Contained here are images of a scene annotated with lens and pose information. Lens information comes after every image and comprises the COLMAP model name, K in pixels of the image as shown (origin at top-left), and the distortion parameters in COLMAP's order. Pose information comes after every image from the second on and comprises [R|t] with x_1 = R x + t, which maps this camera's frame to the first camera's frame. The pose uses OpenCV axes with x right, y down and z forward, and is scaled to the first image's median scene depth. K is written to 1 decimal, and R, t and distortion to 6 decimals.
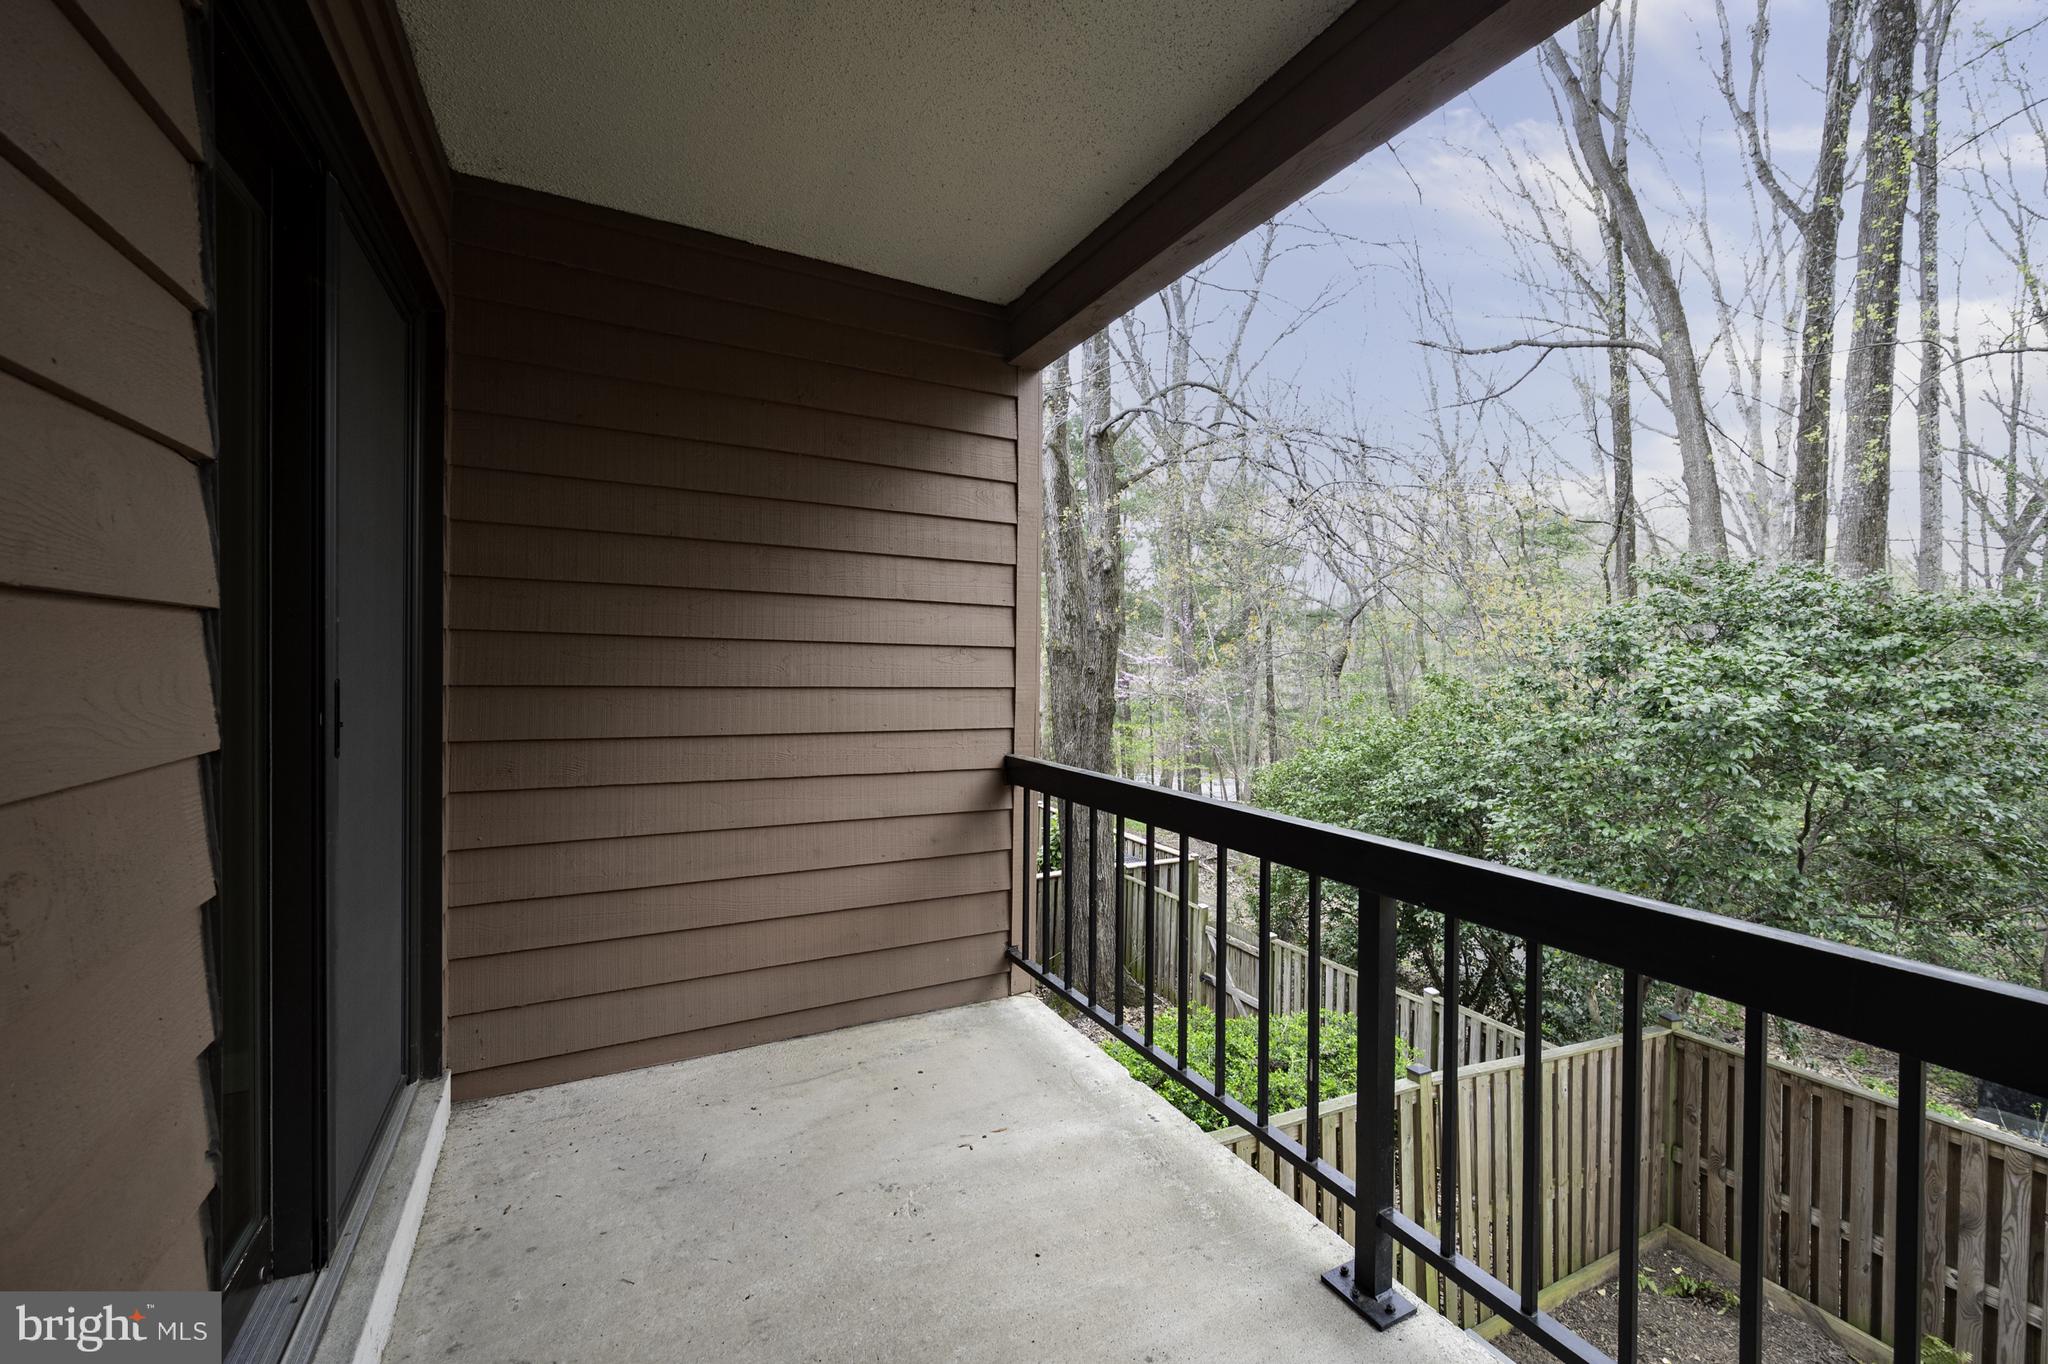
lens RADIAL K [[841.1, 0, 1033.1], [0, 841.1, 667.2], [0, 0, 1]] dist [0.001397, 0.000165]
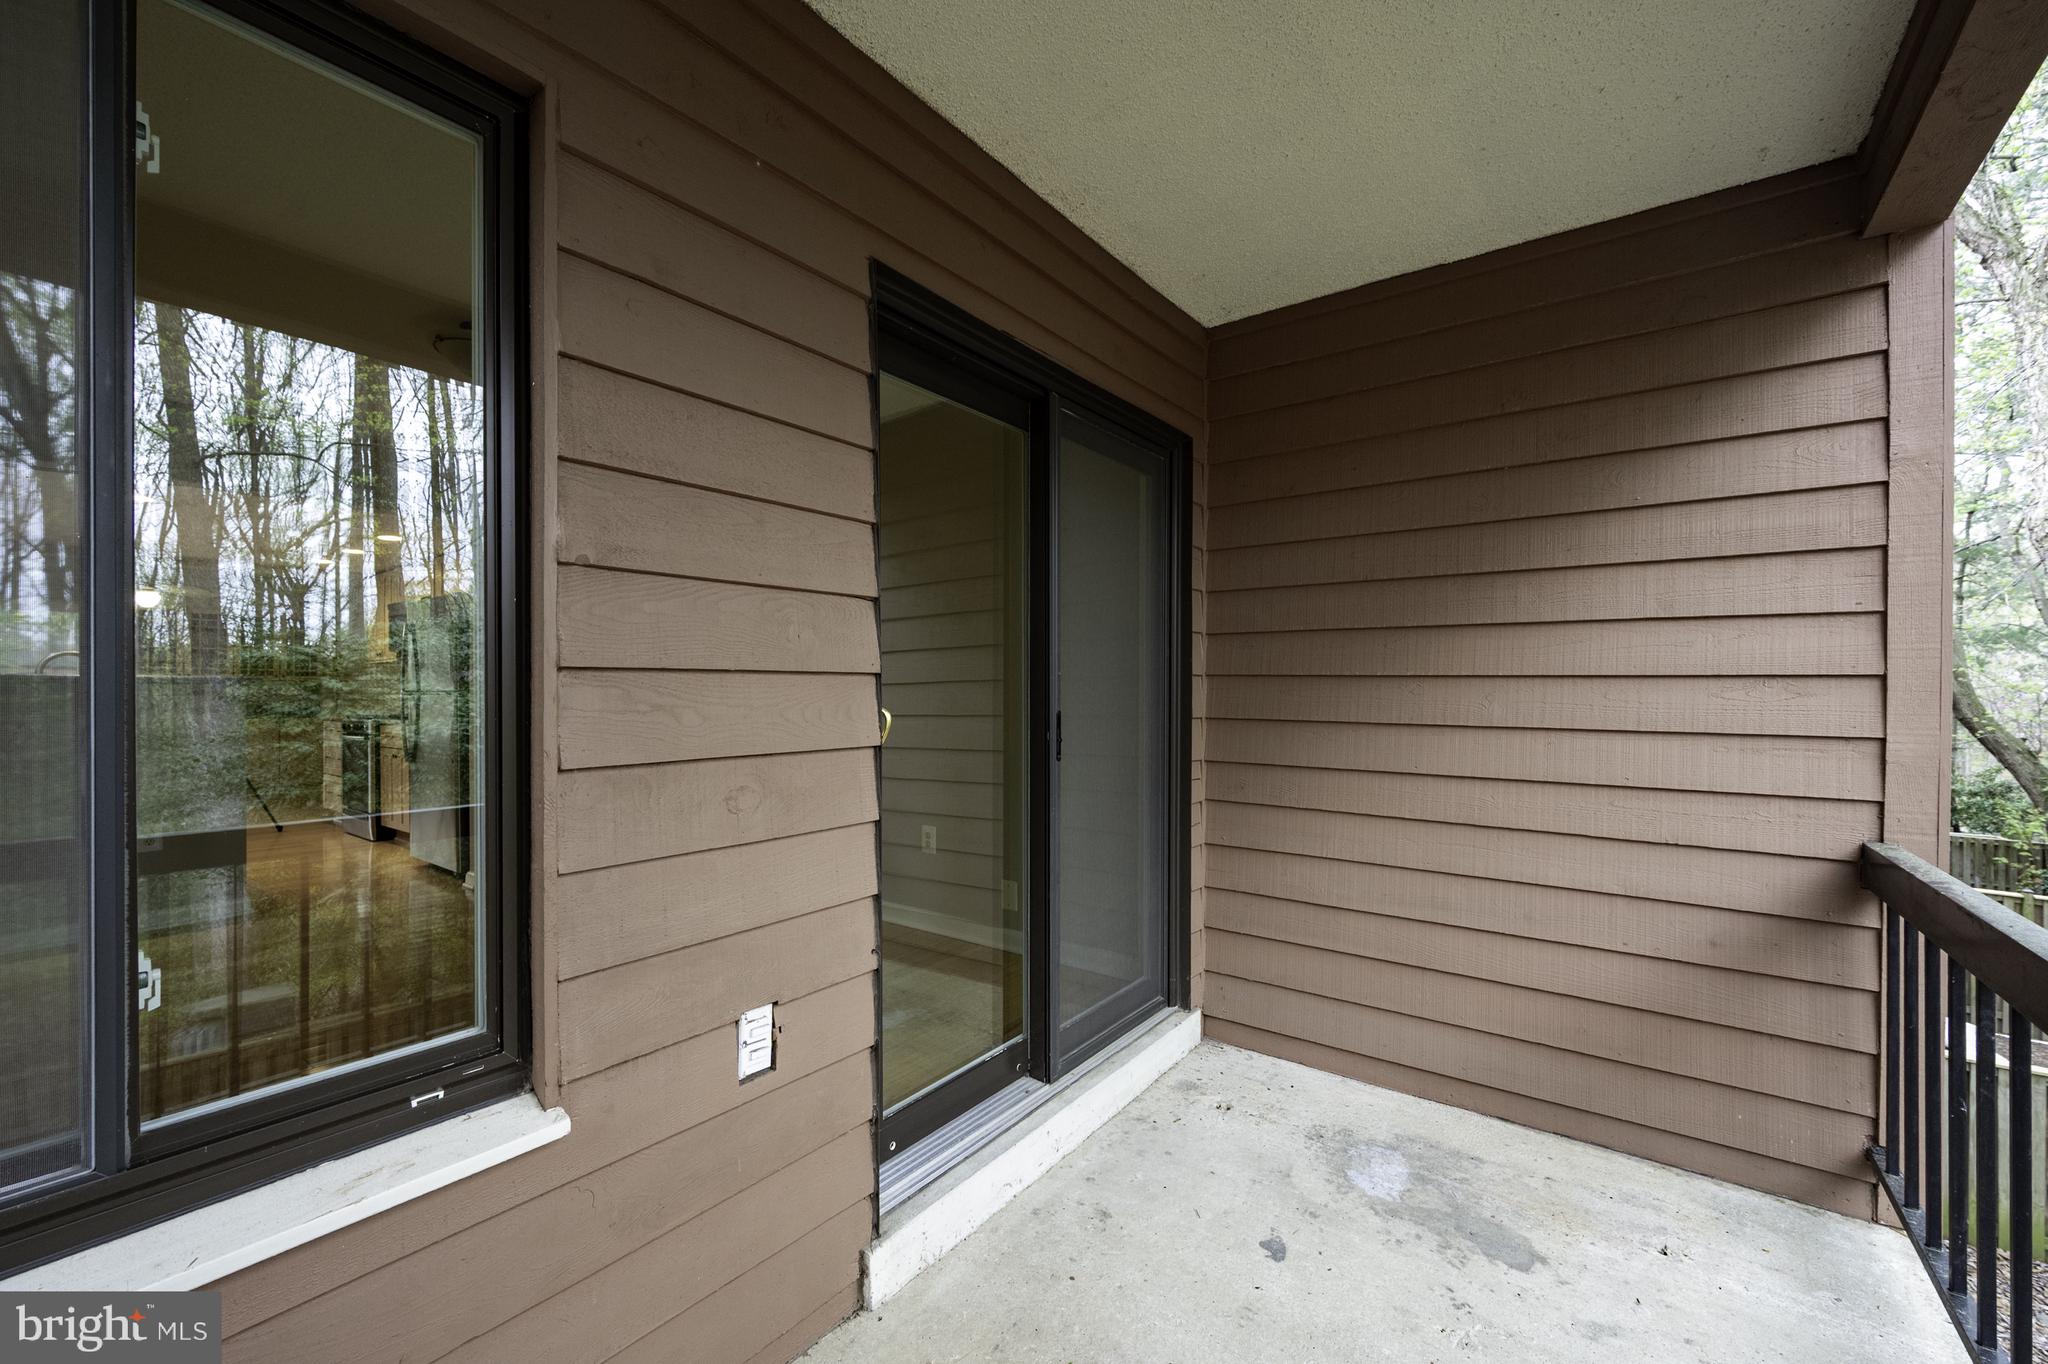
lens RADIAL K [[815.8, 0, 1017.1], [0, 815.8, 689.8], [0, 0, 1]] dist [0.000410, -0.000057]
pose [[0.422246, -0.012879, -0.906390, 0.277641], [-0.003395, 0.999870, -0.015788, -0.000749], [0.906475, 0.009743, 0.422147, 0.154304]]
